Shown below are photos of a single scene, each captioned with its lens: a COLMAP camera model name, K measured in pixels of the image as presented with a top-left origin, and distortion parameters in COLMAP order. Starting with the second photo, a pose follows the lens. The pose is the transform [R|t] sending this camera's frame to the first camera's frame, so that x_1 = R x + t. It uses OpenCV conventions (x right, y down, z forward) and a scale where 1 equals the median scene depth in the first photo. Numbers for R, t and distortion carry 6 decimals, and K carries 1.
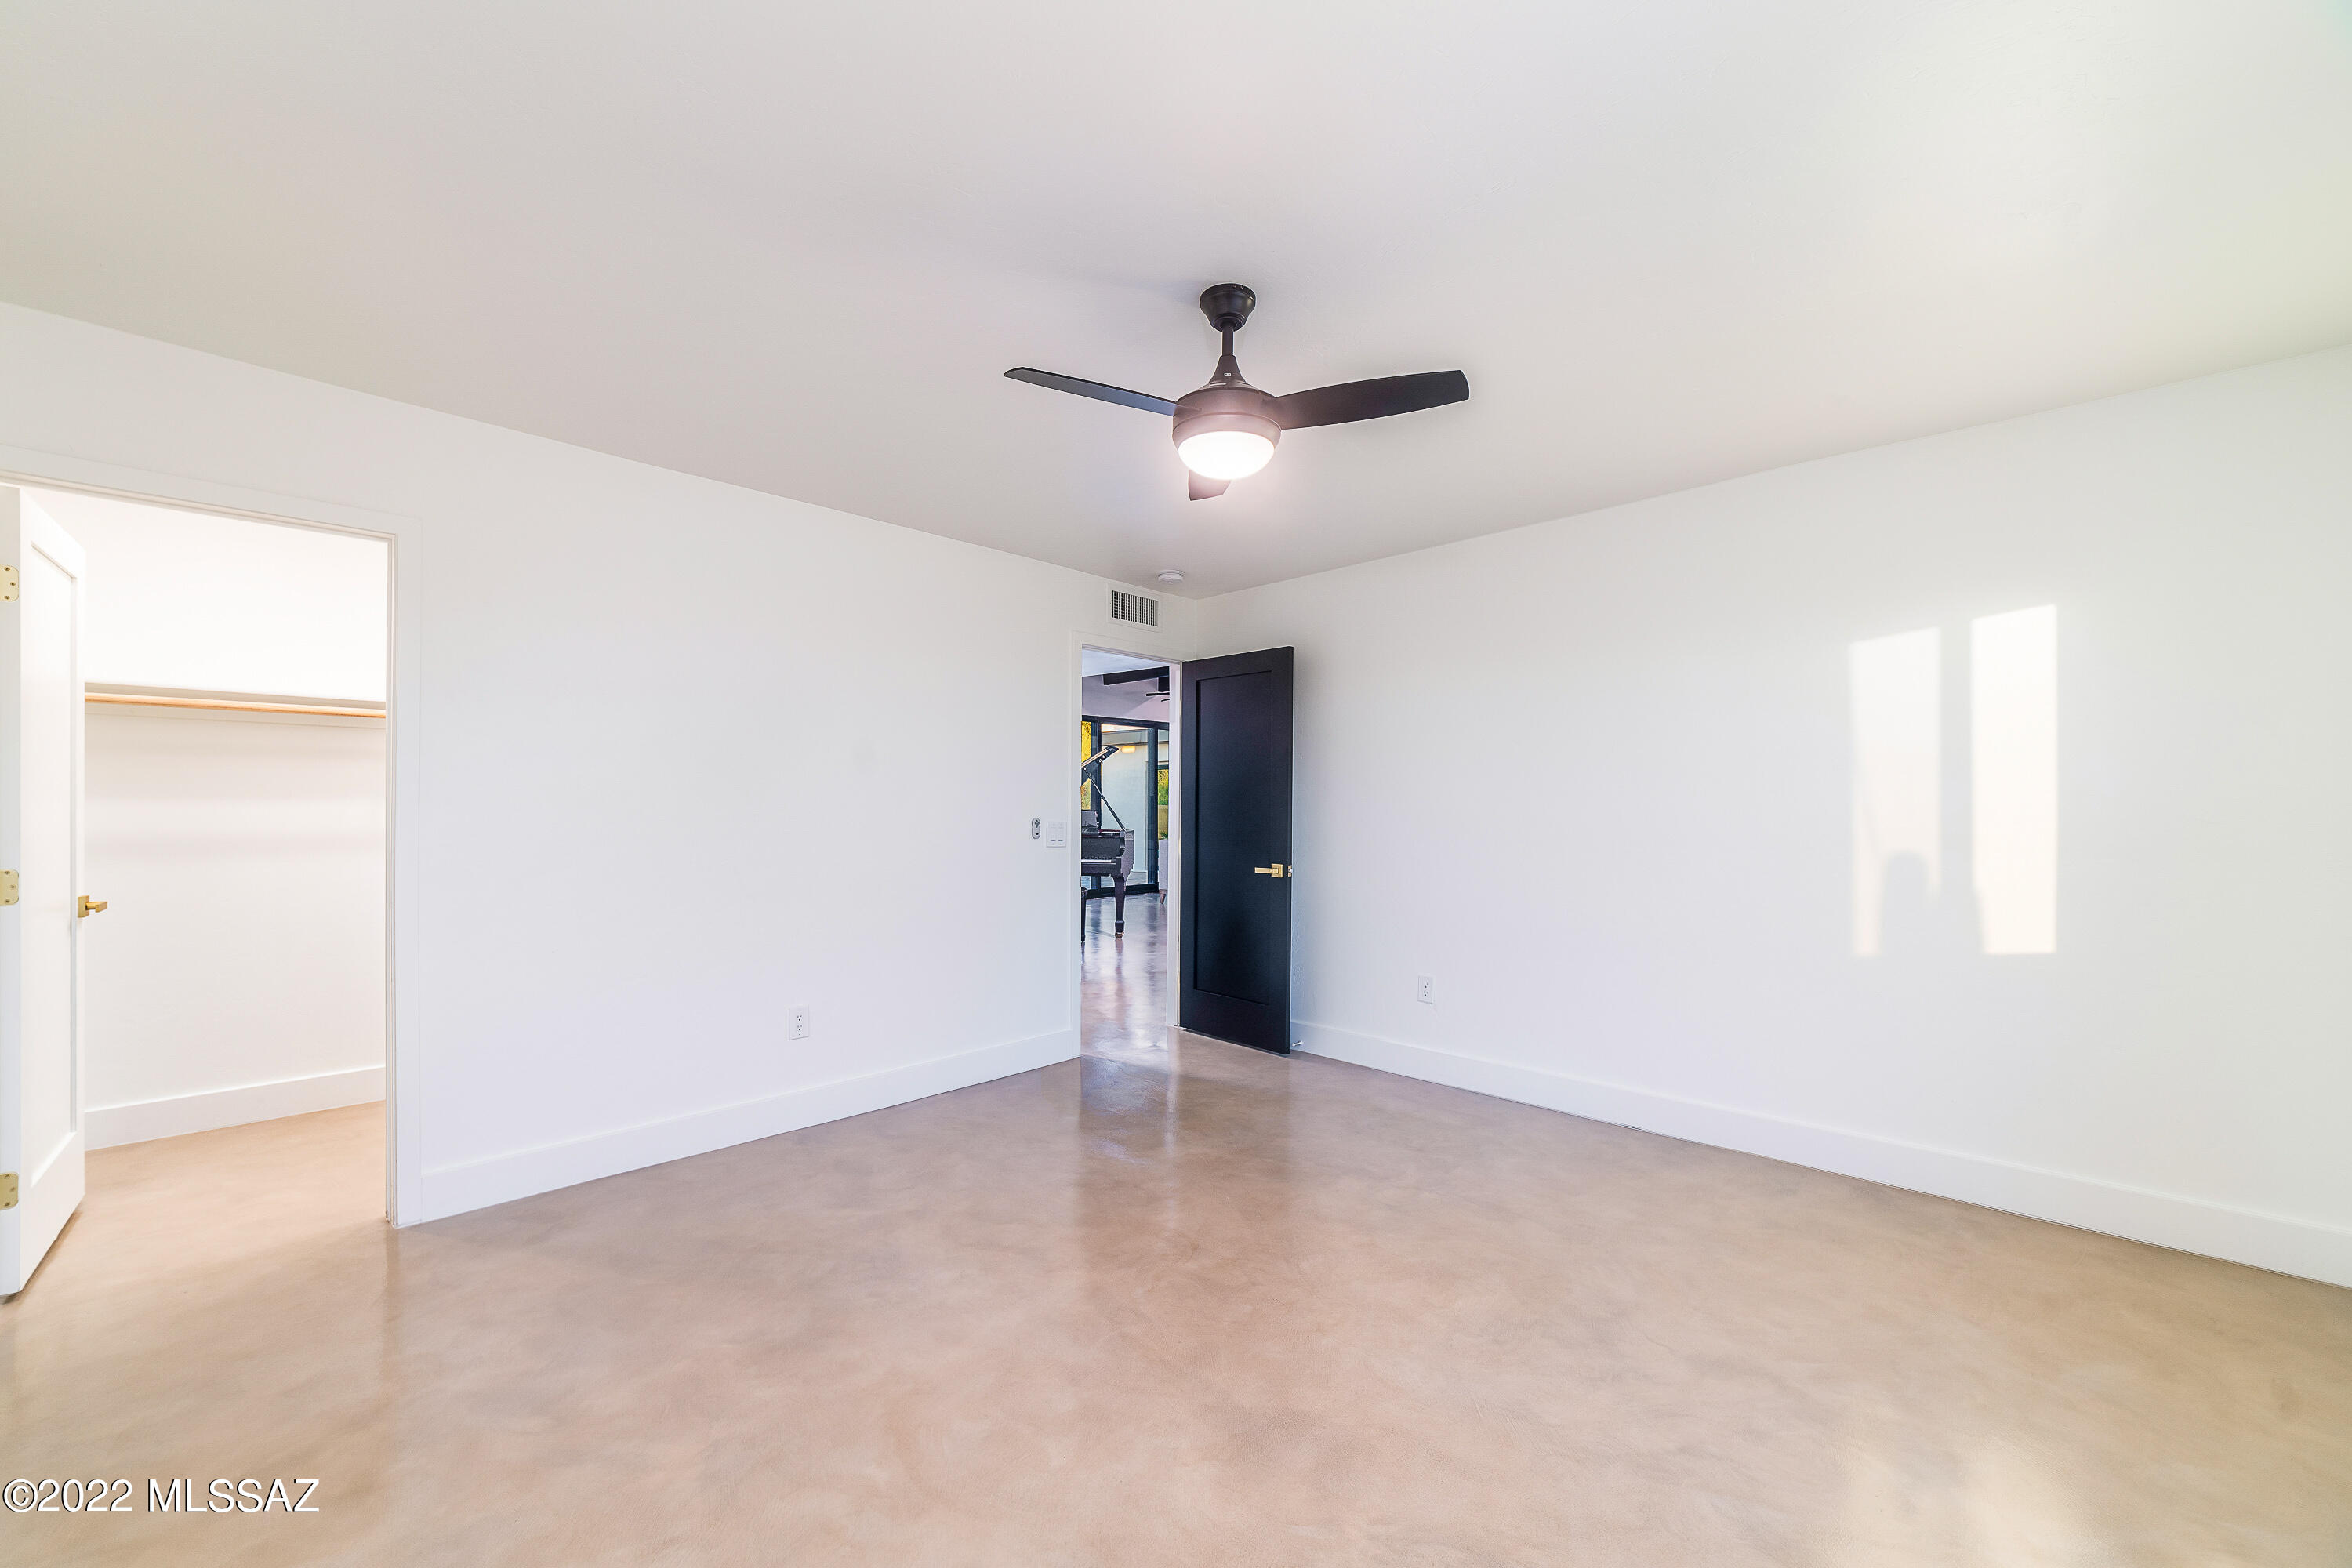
lens RADIAL K [[945.8, 0, 1157.1], [0, 945.8, 782.5], [0, 0, 1]] dist [-0.000057, 0.000513]
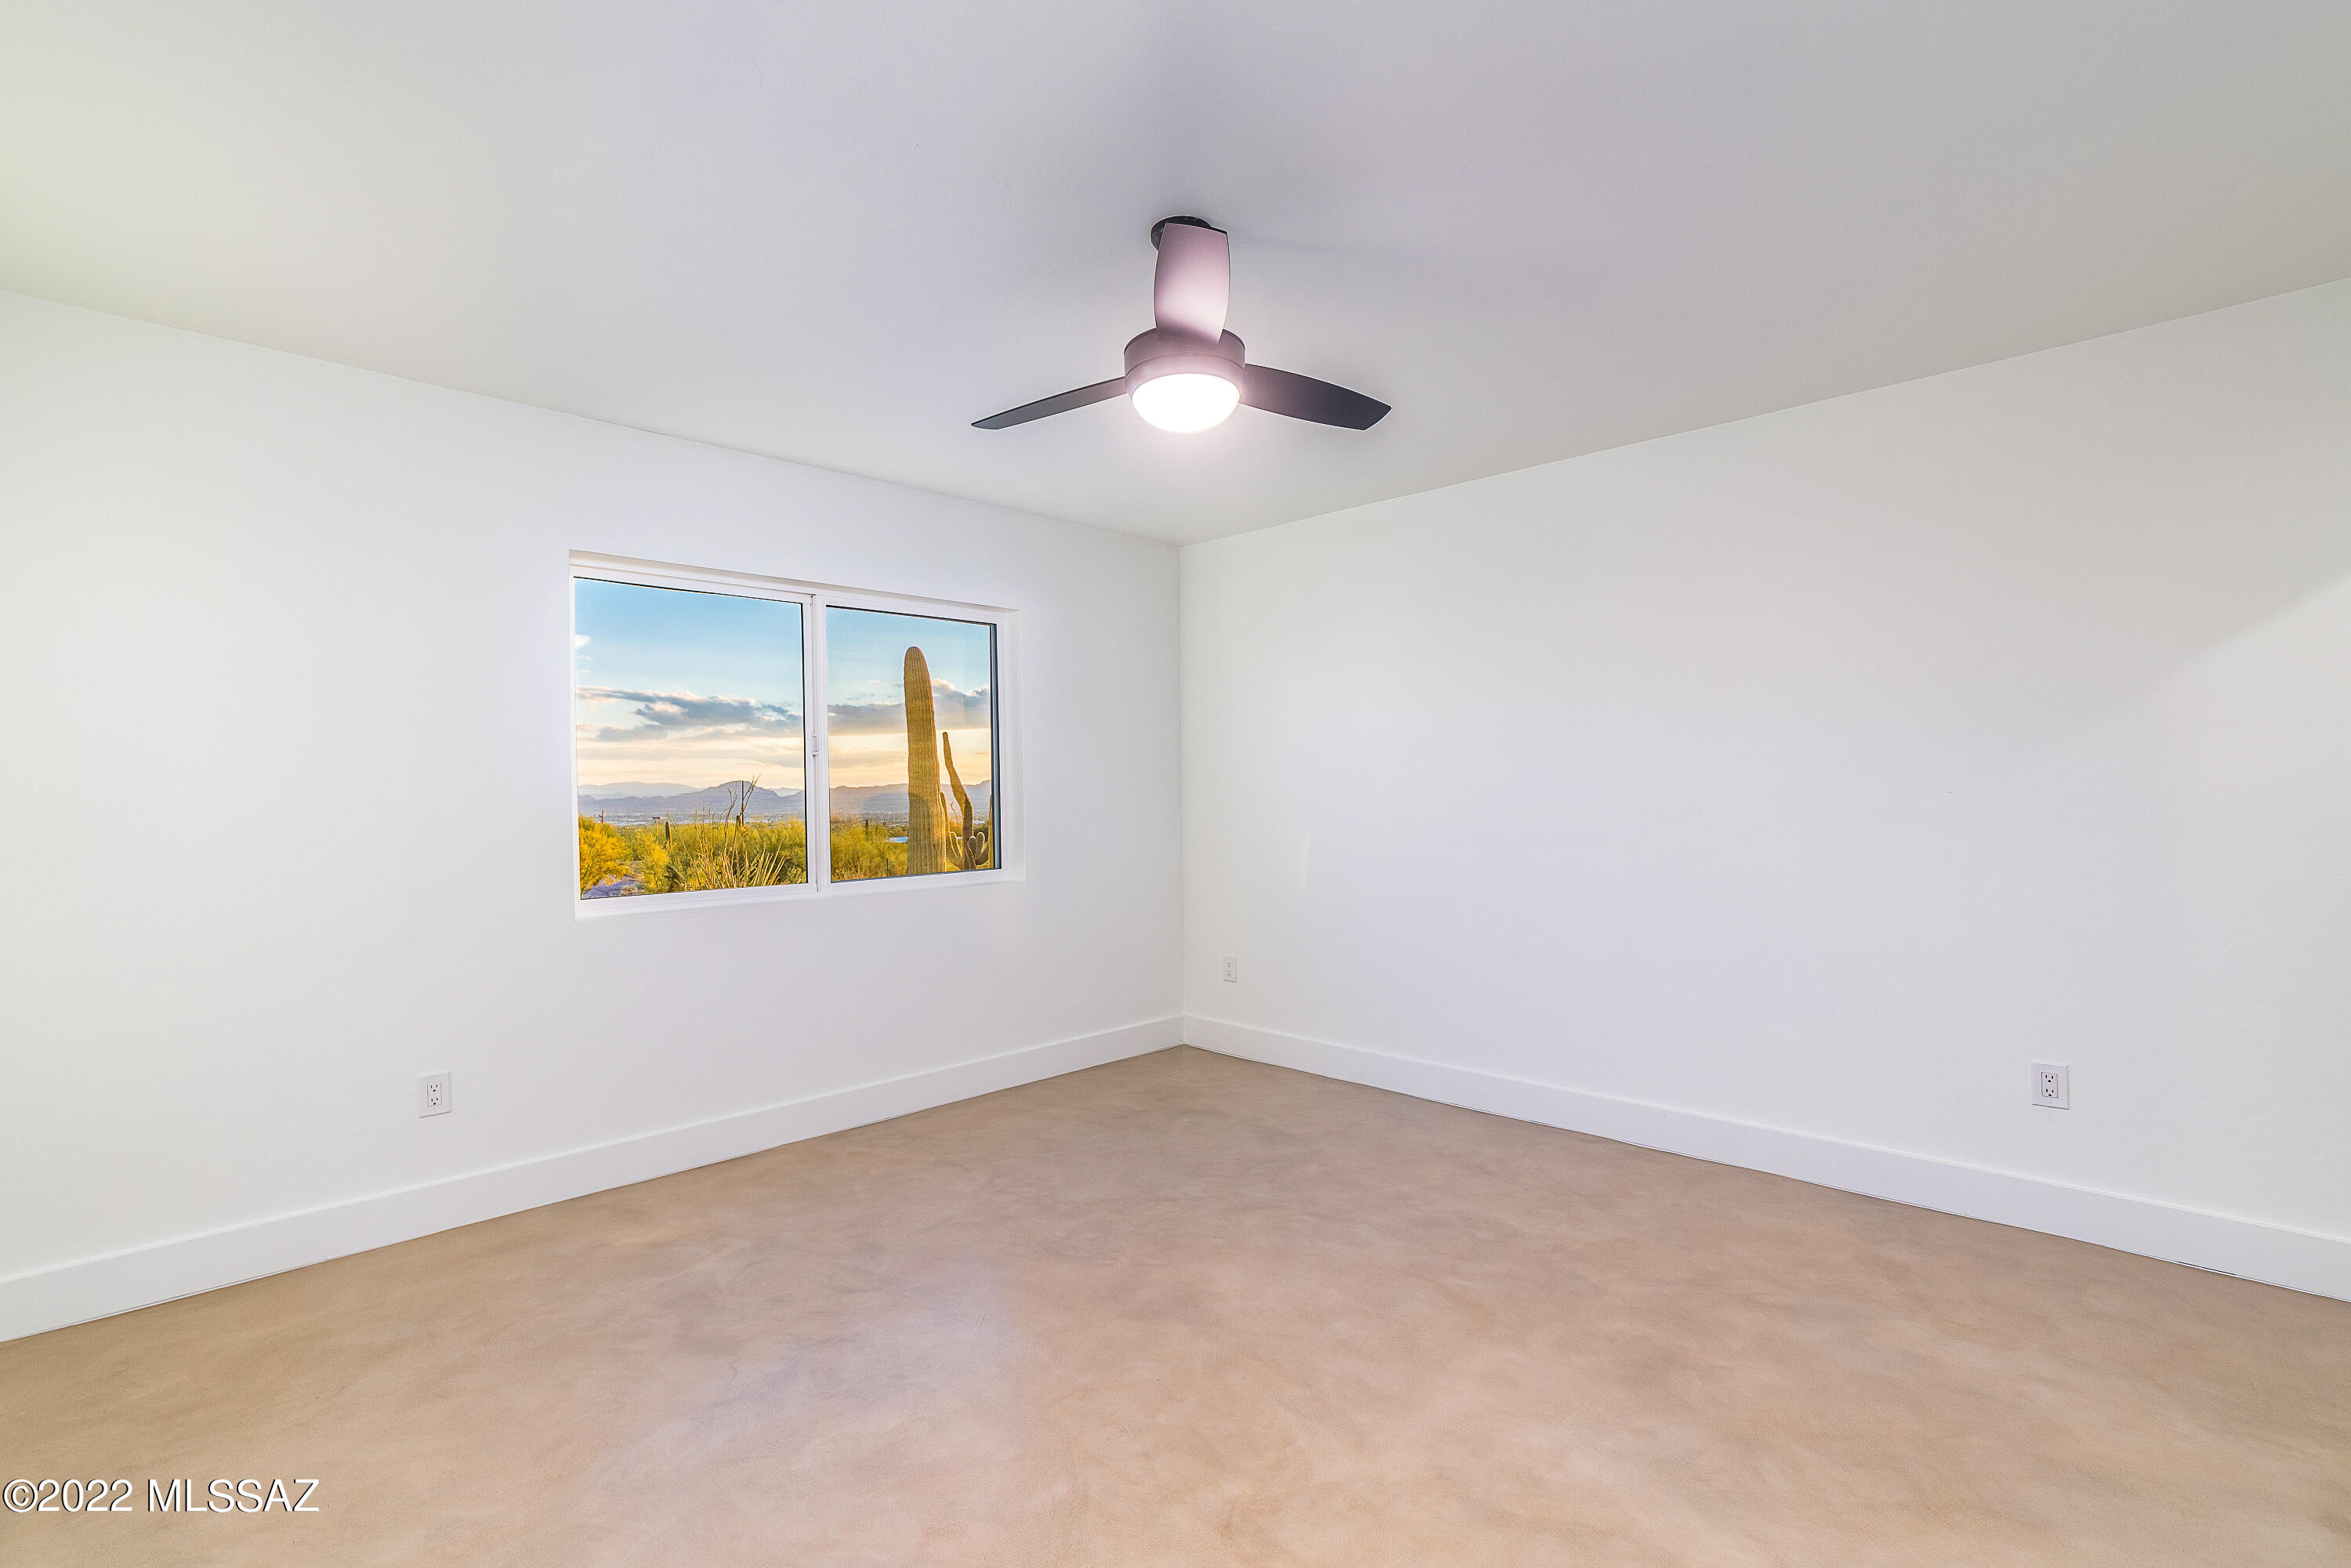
lens RADIAL K [[1027.4, 0, 1175.5], [0, 1027.4, 784.0], [0, 0, 1]] dist [-0.017588, 0.000099]
pose [[-0.999936, 0.006636, 0.009151, 0.063496], [0.006380, 0.999597, -0.027662, 0.033456], [-0.009331, -0.027602, -0.999575, 1.651240]]
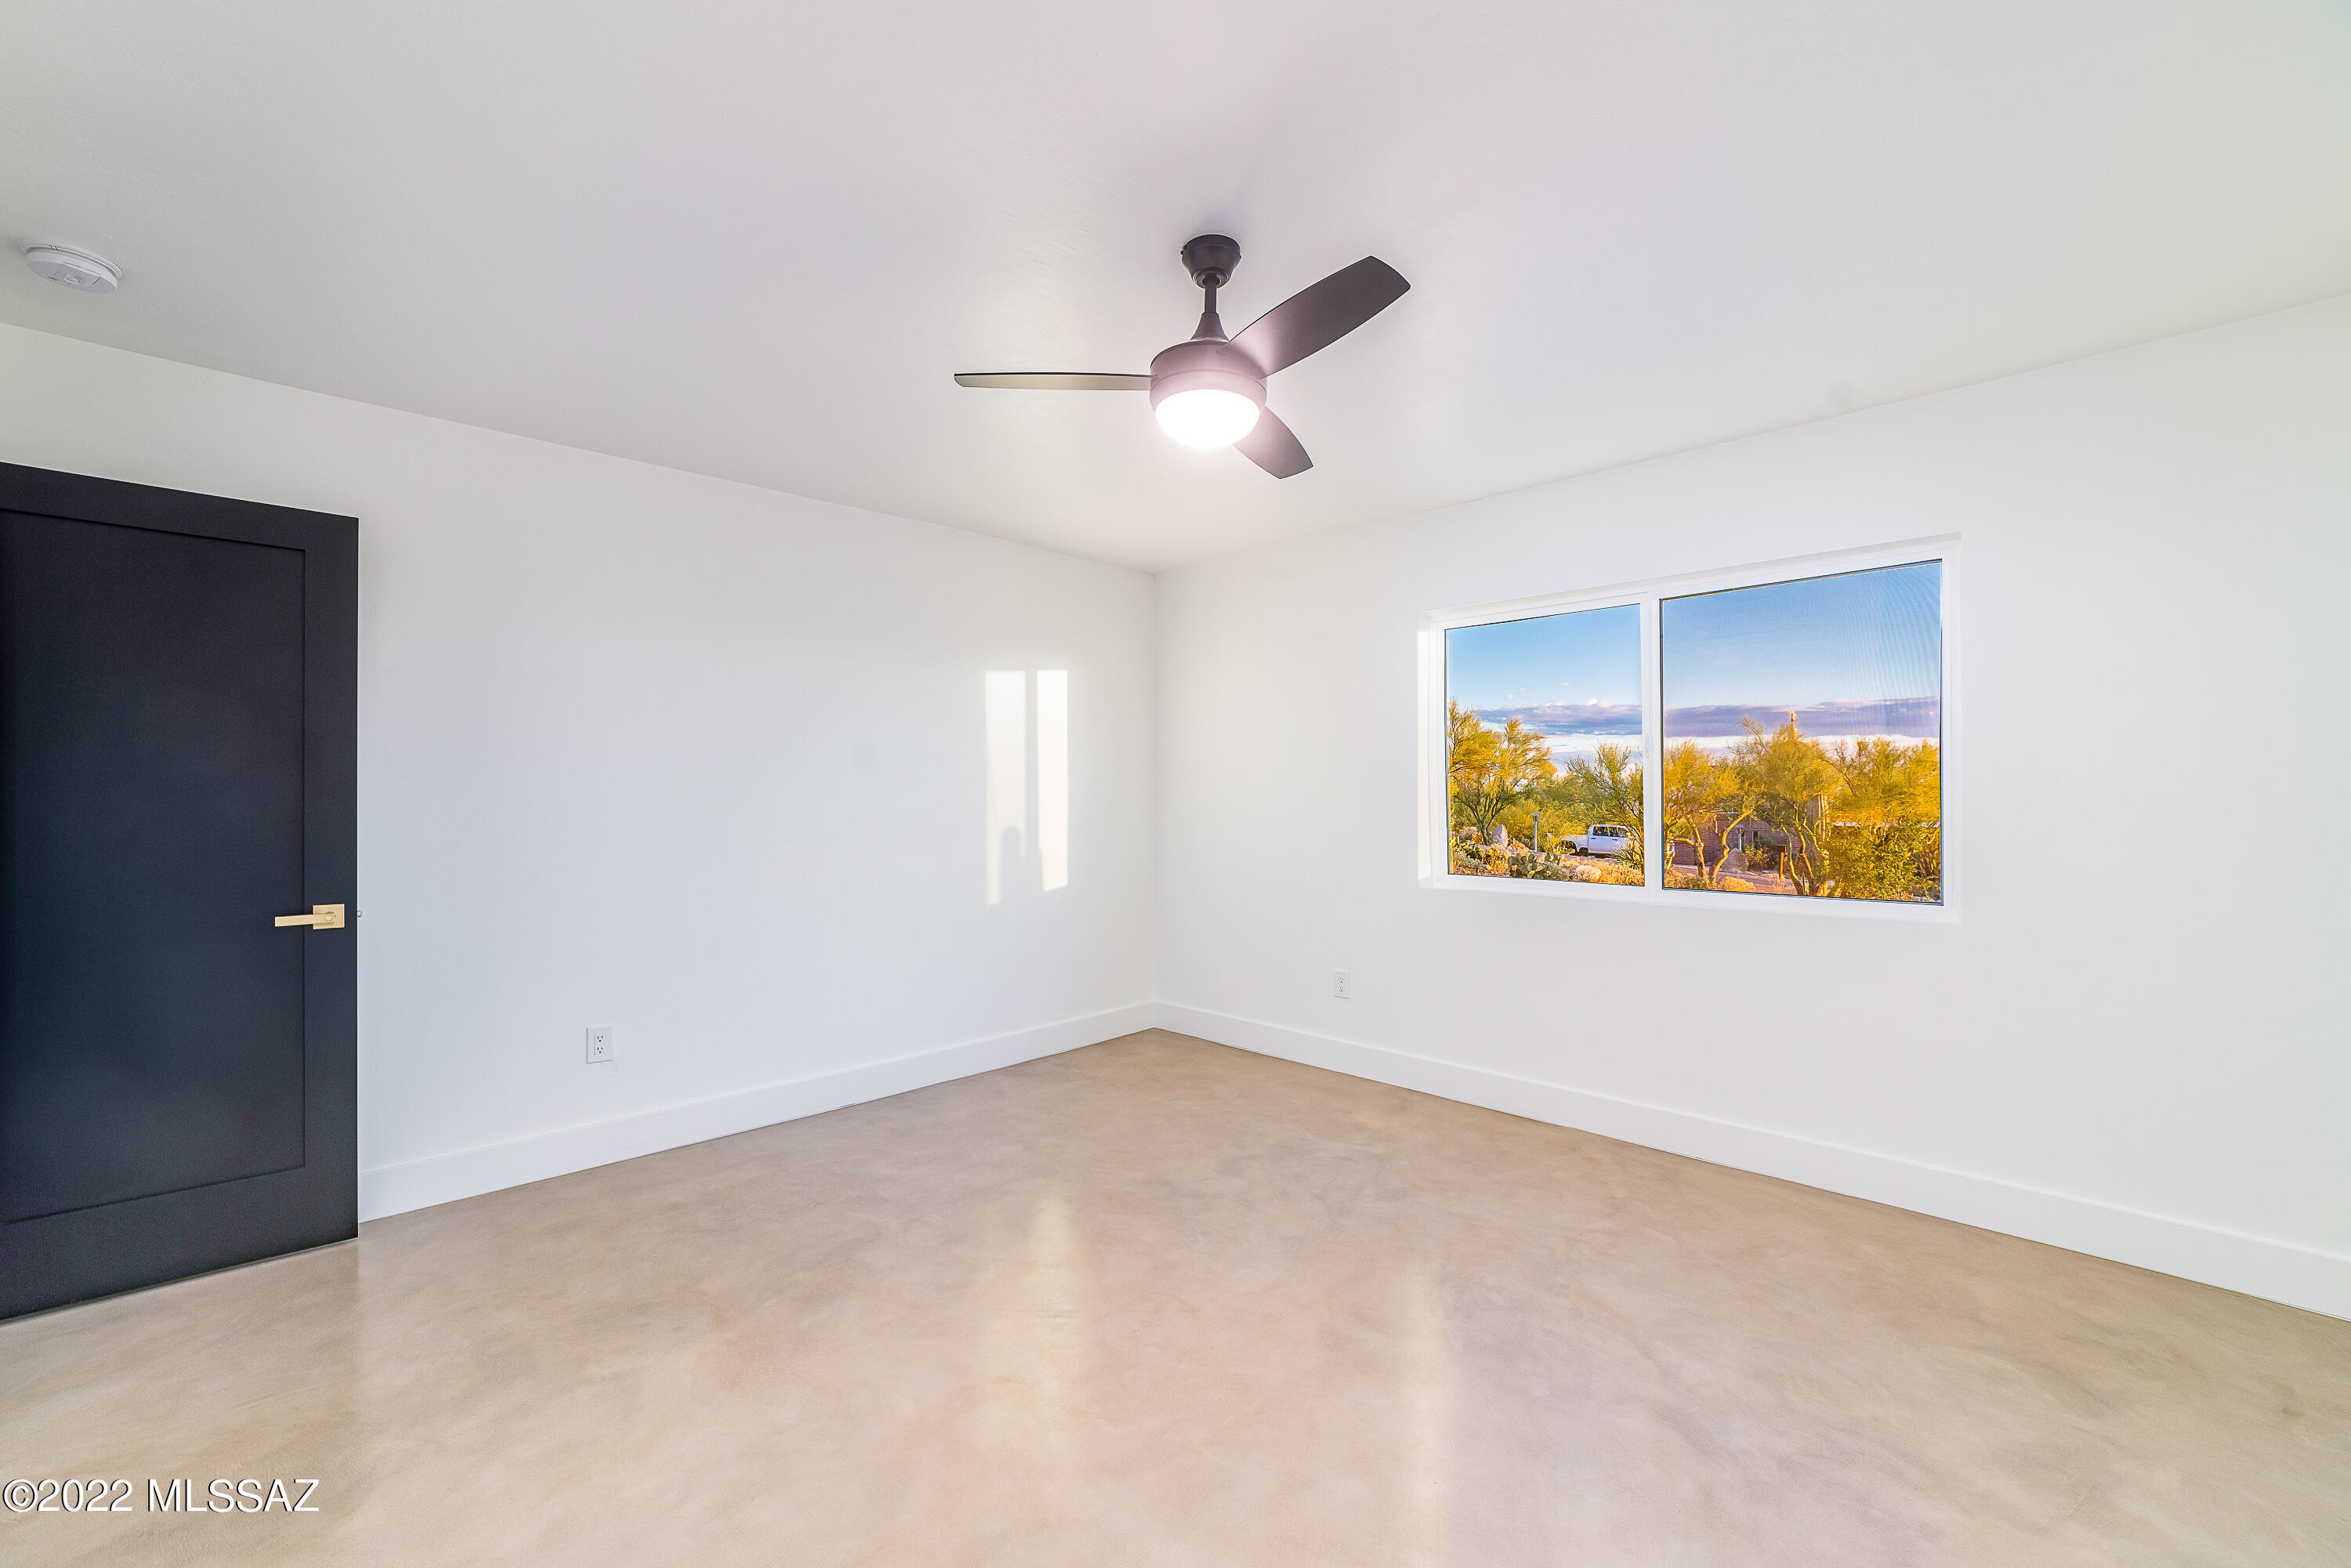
lens RADIAL K [[945.4, 0, 1156.6], [0, 945.4, 782.5], [0, 0, 1]] dist [-0.000057, 0.000513]
pose [[0.004358, 0.013019, 0.999906, -0.717568], [-0.021672, 0.999682, -0.012922, 0.019721], [-0.999756, -0.021613, 0.004639, 0.877981]]
